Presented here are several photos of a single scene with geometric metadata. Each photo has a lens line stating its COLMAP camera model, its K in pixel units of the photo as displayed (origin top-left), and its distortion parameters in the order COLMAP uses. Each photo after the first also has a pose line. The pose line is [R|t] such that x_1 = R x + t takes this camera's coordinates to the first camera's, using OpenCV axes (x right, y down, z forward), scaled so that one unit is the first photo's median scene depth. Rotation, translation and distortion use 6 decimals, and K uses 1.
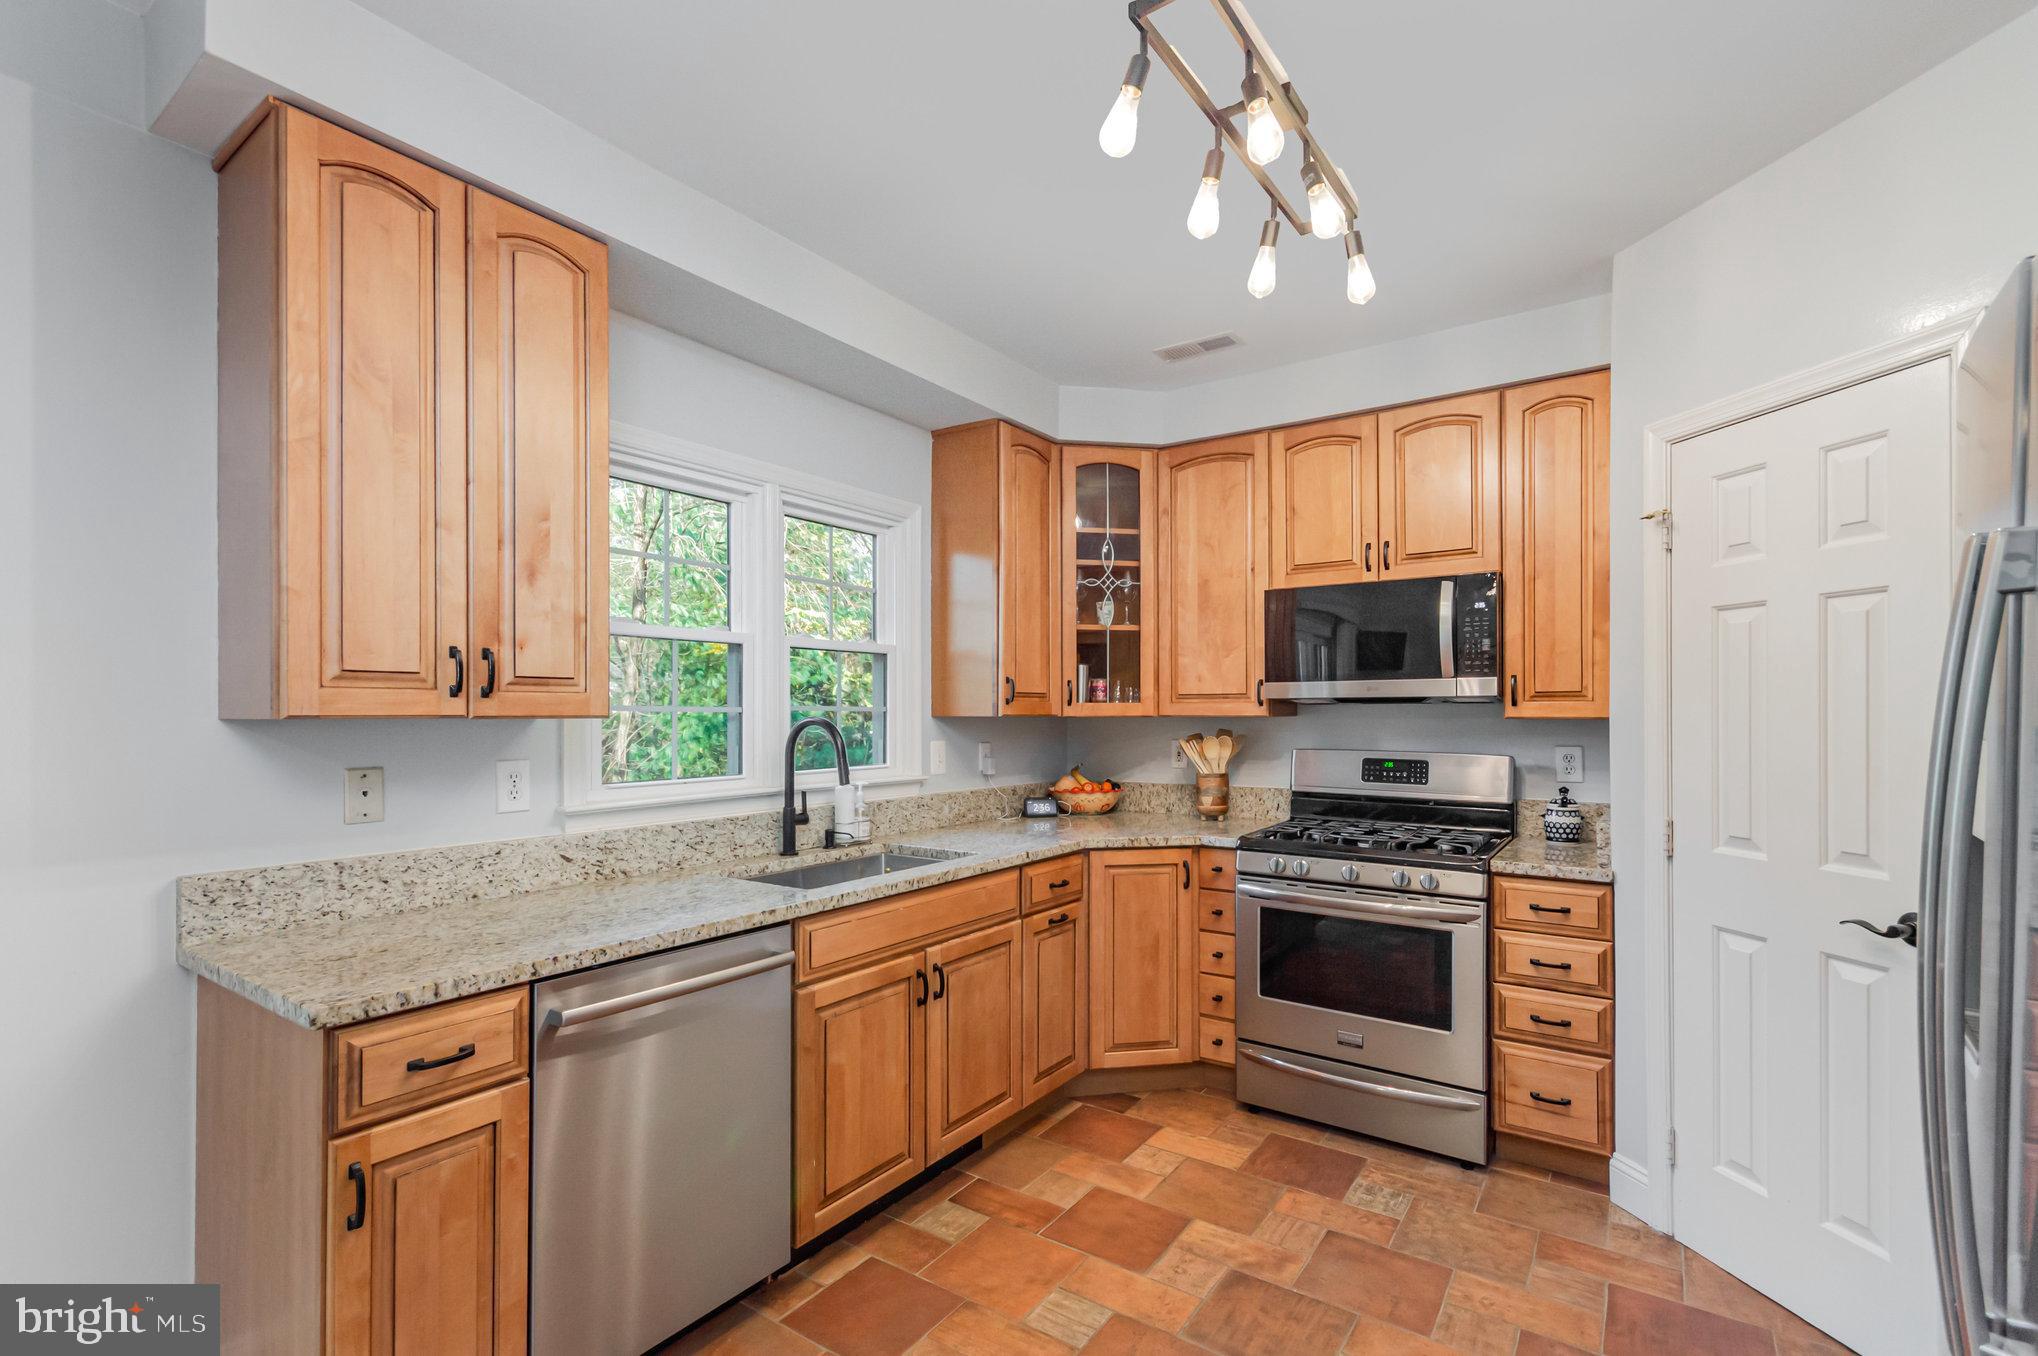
lens RADIAL K [[924.7, 0, 1012.5], [0, 924.7, 710.2], [0, 0, 1]] dist [-0.000526, 0.000252]
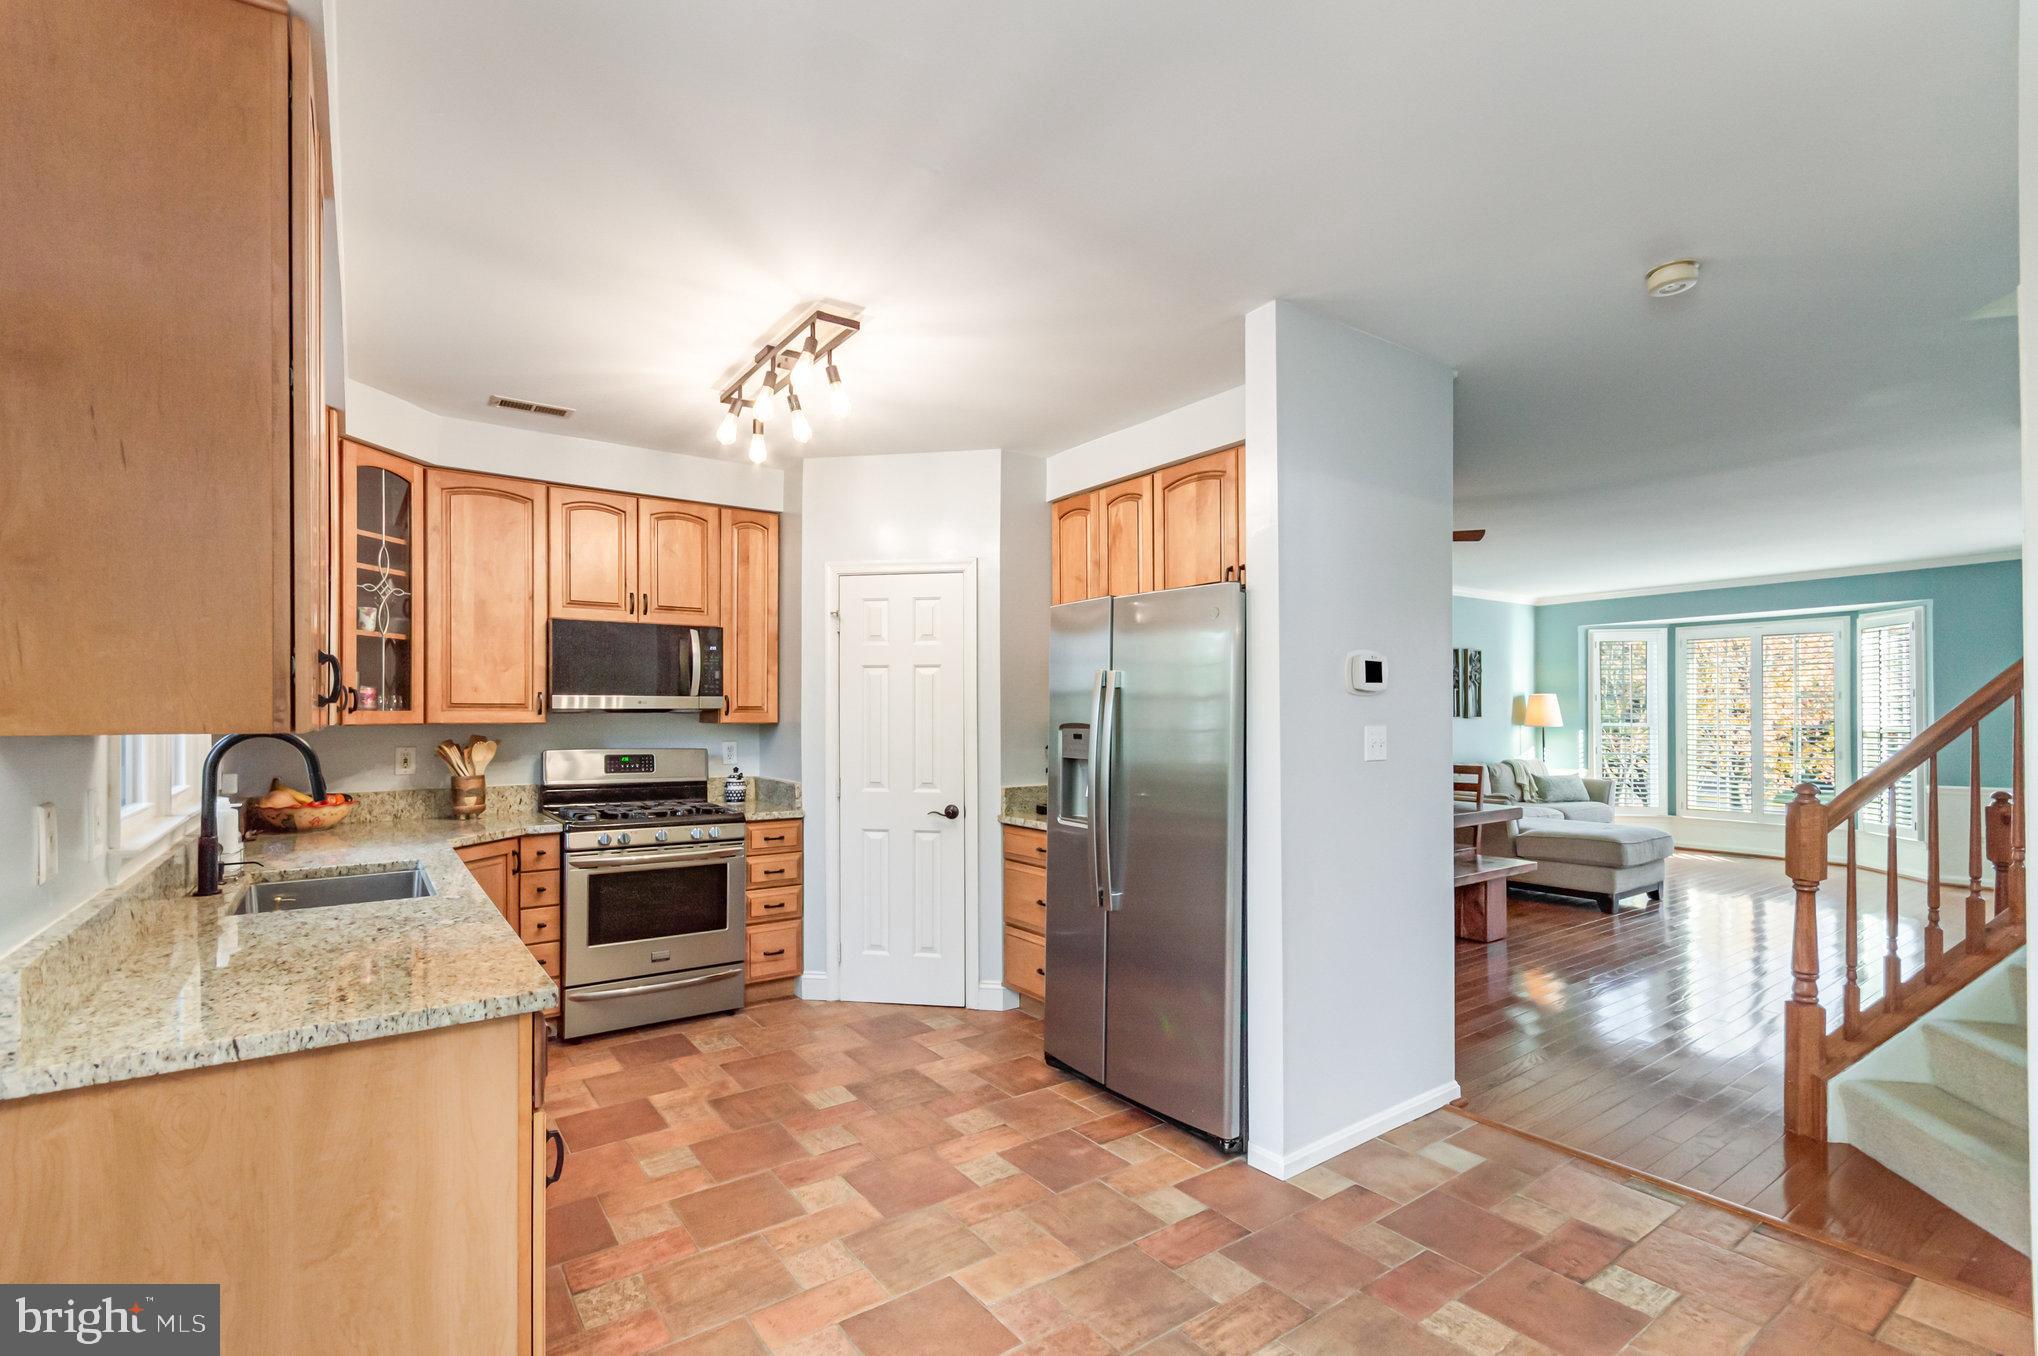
lens RADIAL K [[924.7, 0, 1012.5], [0, 924.7, 710.2], [0, 0, 1]] dist [-0.000526, 0.000252]
pose [[0.329838, 0.004967, 0.944024, -0.727937], [-0.002761, 0.999987, -0.004297, -0.007716], [-0.944033, -0.001189, 0.329847, 0.042728]]
